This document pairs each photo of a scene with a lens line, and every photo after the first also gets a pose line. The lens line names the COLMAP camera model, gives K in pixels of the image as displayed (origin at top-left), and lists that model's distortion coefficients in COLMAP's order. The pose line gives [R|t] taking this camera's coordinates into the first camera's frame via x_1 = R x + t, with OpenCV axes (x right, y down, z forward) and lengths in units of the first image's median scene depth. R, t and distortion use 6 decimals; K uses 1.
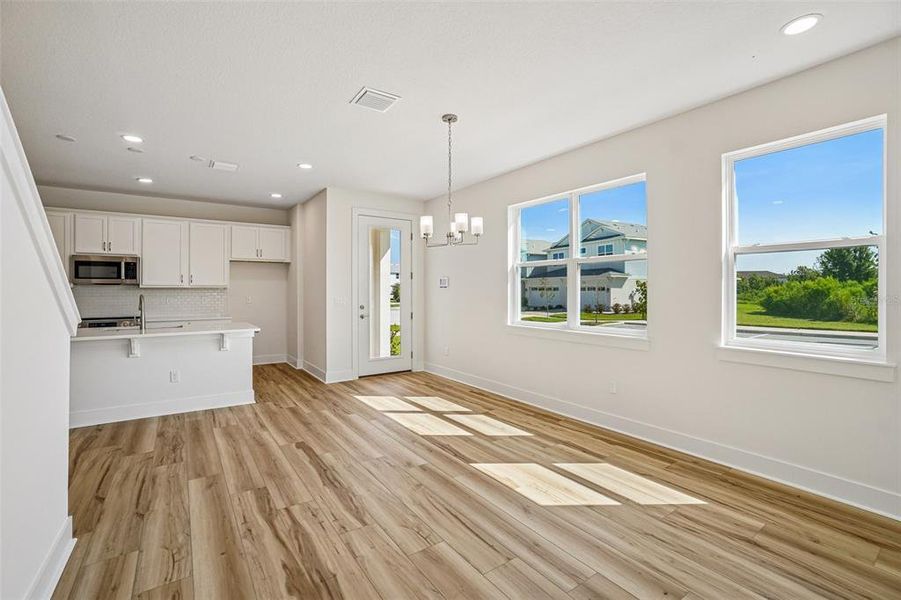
lens RADIAL K [[400.6, 0, 449.3], [0, 400.6, 295.0], [0, 0, 1]] dist [-0.058831, 0.021843]
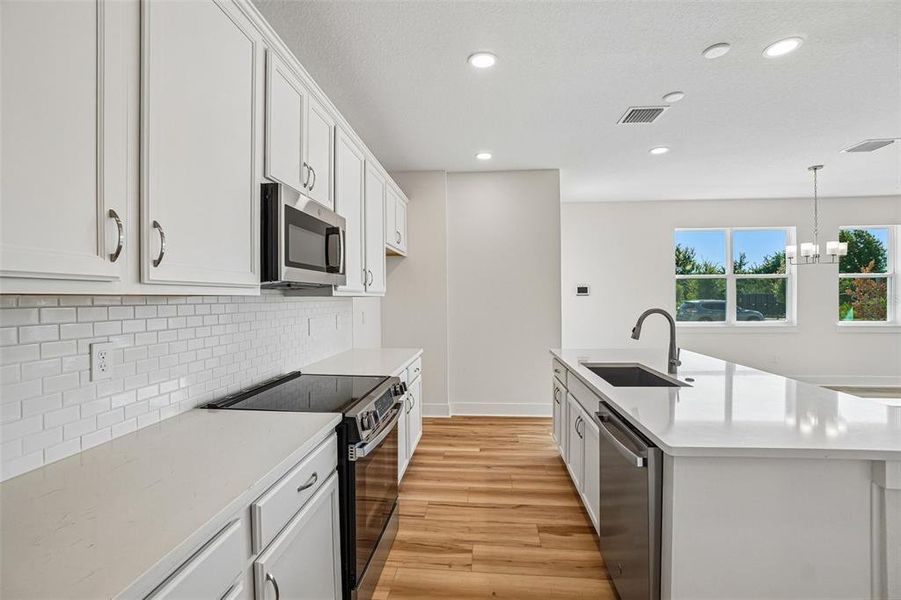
lens RADIAL K [[400.6, 0, 449.3], [0, 400.6, 295.0], [0, 0, 1]] dist [-0.058831, 0.021843]
pose [[0.639741, -0.000596, 0.768590, -1.627856], [0.013110, 0.999863, -0.010137, -0.021759], [-0.768478, 0.016562, 0.639661, 1.026319]]
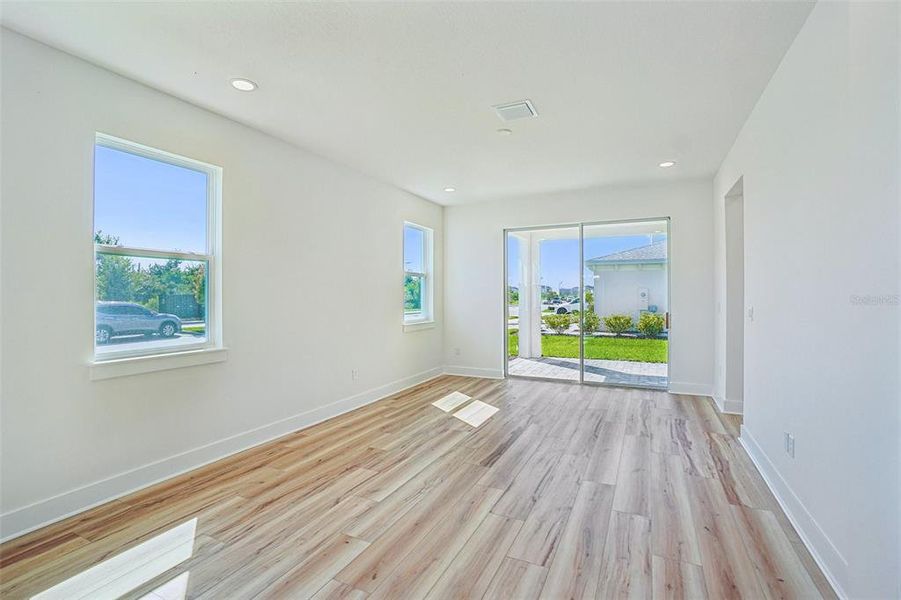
lens RADIAL K [[399.5, 0, 449.2], [0, 399.5, 294.1], [0, 0, 1]] dist [-0.058011, 0.021477]
pose [[-0.477704, 0.004156, 0.878511, -0.318385], [0.013422, 0.999907, 0.002568, -0.008797], [-0.878418, 0.013018, -0.477715, 0.595377]]
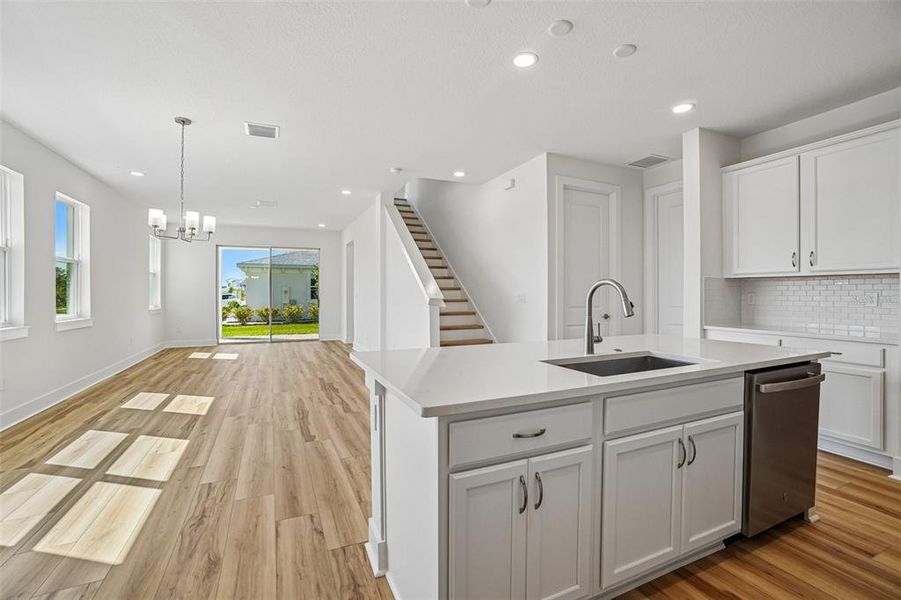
lens RADIAL K [[399.5, 0, 449.2], [0, 399.5, 294.1], [0, 0, 1]] dist [-0.058011, 0.021477]
pose [[-0.983535, 0.000326, 0.180716, -0.820240], [0.002421, 0.999932, 0.011370, 0.010689], [-0.180700, 0.011620, -0.983470, 1.742283]]
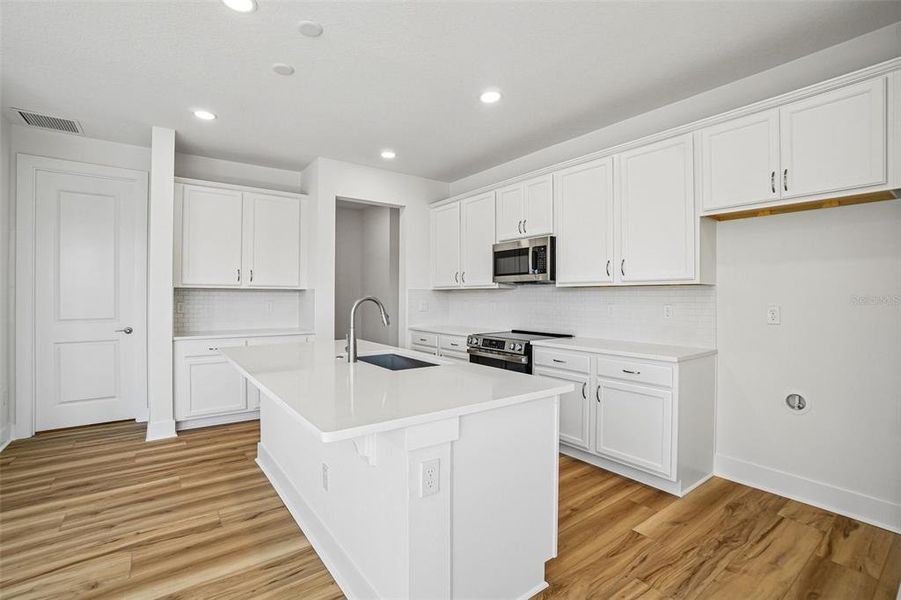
lens RADIAL K [[410.0, 0, 450.8], [0, 410.0, 296.9], [0, 0, 1]] dist [-0.057538, 0.022182]
pose [[0.036711, -0.000009, -0.999326, -0.267847], [-0.011911, 0.999929, -0.000446, -0.001921], [0.999255, 0.011919, 0.036709, 1.285539]]
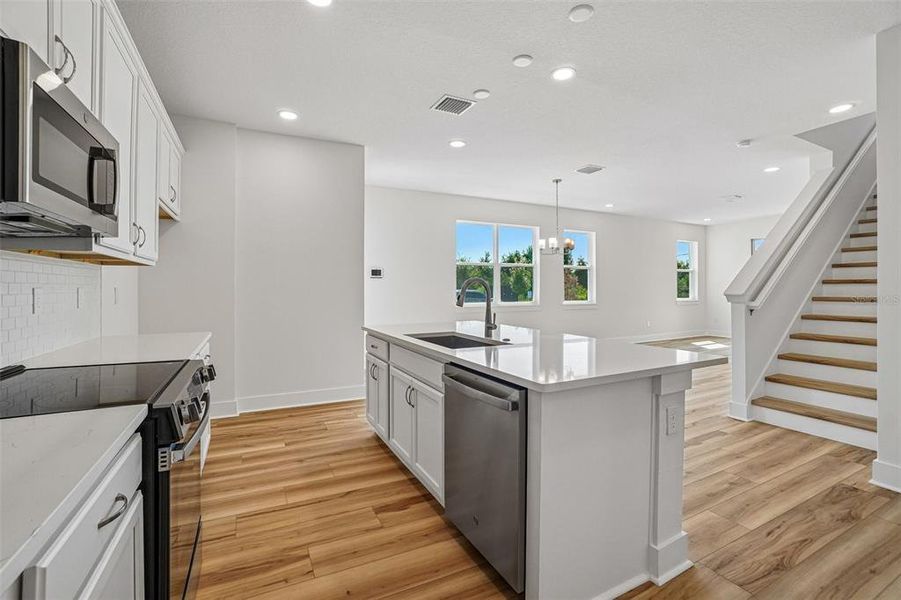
lens RADIAL K [[402.5, 0, 449.7], [0, 402.5, 281.4], [0, 0, 1]] dist [-0.059510, 0.022048]
pose [[0.134262, 0.015831, 0.990819, -1.629371], [0.008291, 0.999819, -0.017098, 0.015265], [-0.990911, 0.010511, 0.134107, 1.128379]]
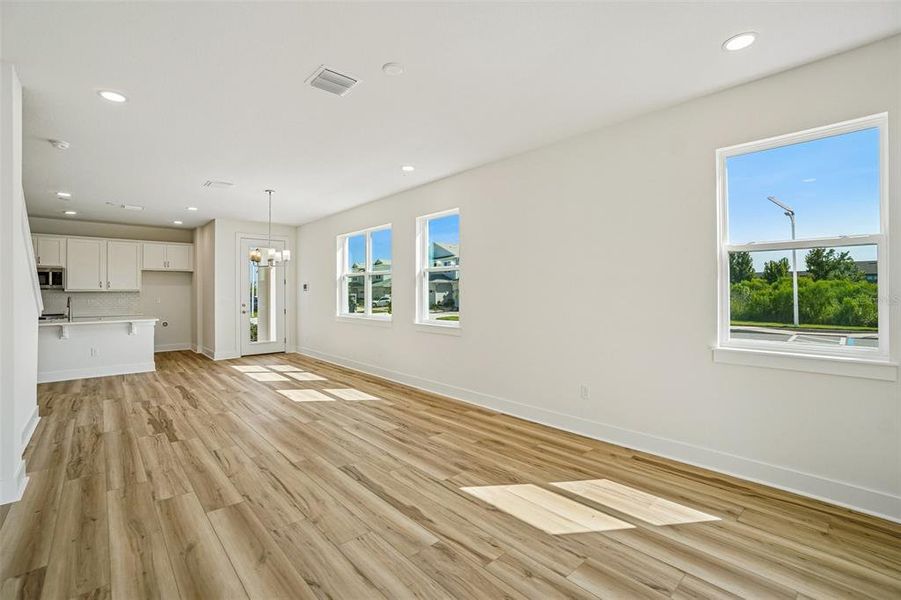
lens RADIAL K [[400.6, 0, 449.3], [0, 400.6, 295.0], [0, 0, 1]] dist [-0.058831, 0.021843]
pose [[0.991444, -0.003720, 0.130477, 0.495759], [0.004372, 0.999979, -0.004710, 0.007525], [-0.130457, 0.005240, 0.991440, -0.712252]]
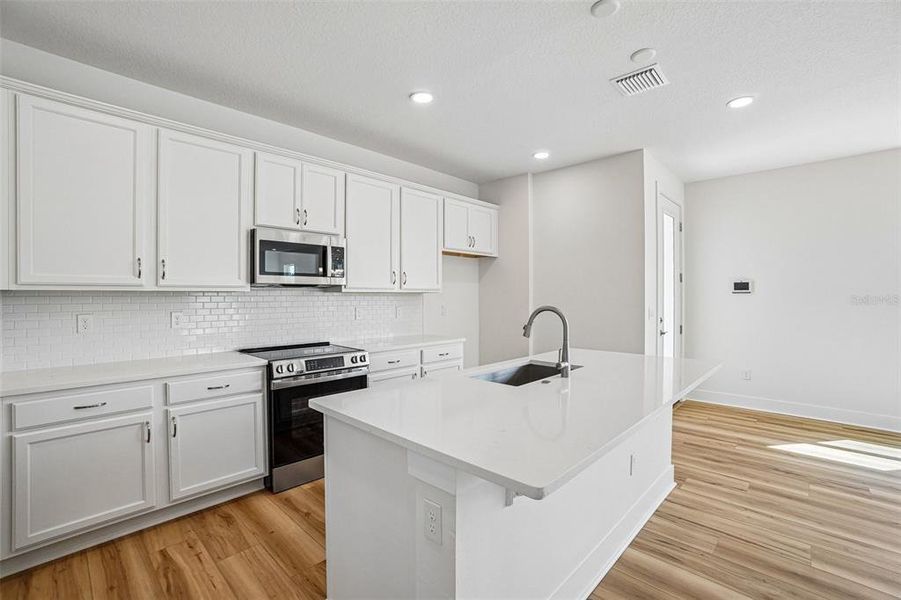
lens RADIAL K [[400.6, 0, 449.3], [0, 400.6, 295.0], [0, 0, 1]] dist [-0.058831, 0.021843]
pose [[0.978303, 0.000238, 0.207179, -1.203961], [0.001363, 0.999970, -0.007586, -0.014968], [-0.207175, 0.007704, 0.978274, 0.614194]]
